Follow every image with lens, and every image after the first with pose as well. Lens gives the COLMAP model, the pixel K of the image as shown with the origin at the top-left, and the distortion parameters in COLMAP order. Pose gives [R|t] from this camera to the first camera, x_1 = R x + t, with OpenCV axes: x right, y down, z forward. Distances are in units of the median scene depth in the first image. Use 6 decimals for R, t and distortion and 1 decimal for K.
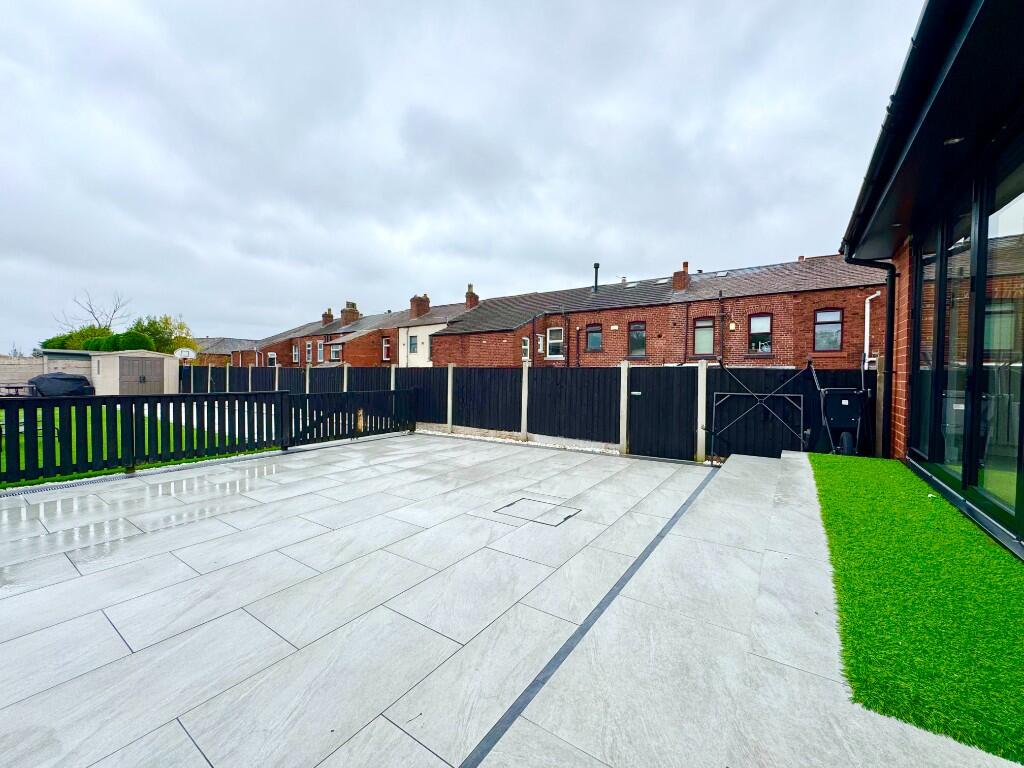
lens RADIAL K [[407.7, 0, 514.7], [0, 407.7, 385.2], [0, 0, 1]] dist [-0.000672, -0.000381]
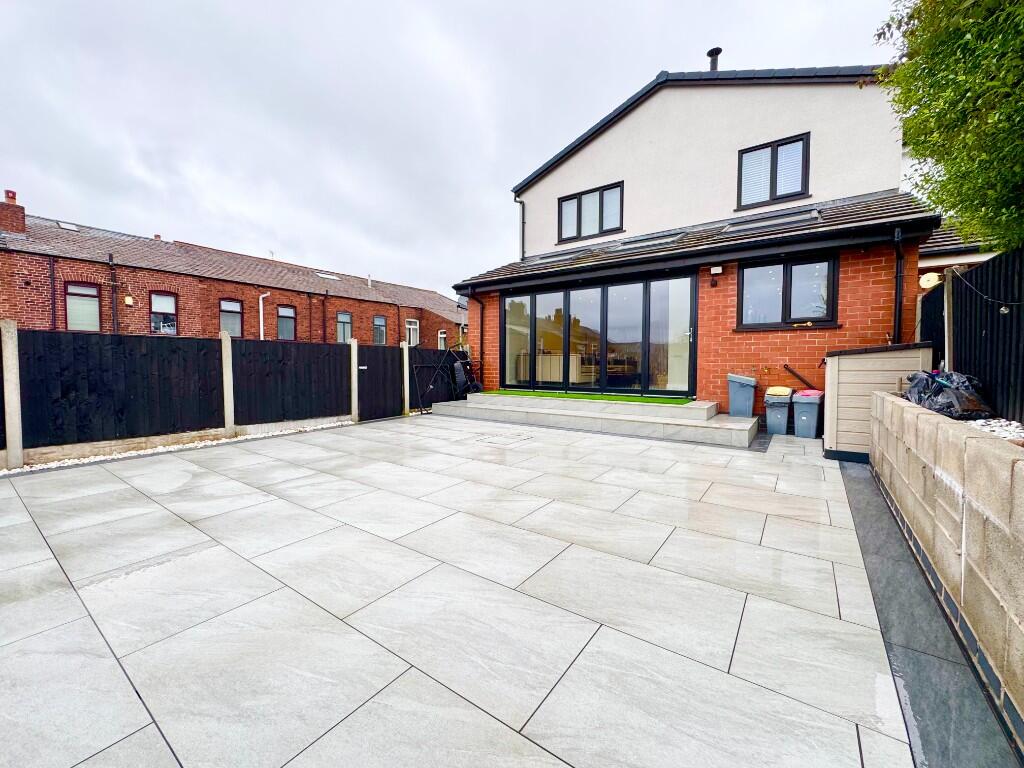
lens RADIAL K [[407.7, 0, 510.8], [0, 407.7, 380.6], [0, 0, 1]] dist [-0.000672, -0.000381]
pose [[0.014723, -0.045526, 0.998855, -0.697642], [0.029709, 0.998542, 0.045073, 0.013988], [-0.999450, 0.029012, 0.016054, 0.466645]]
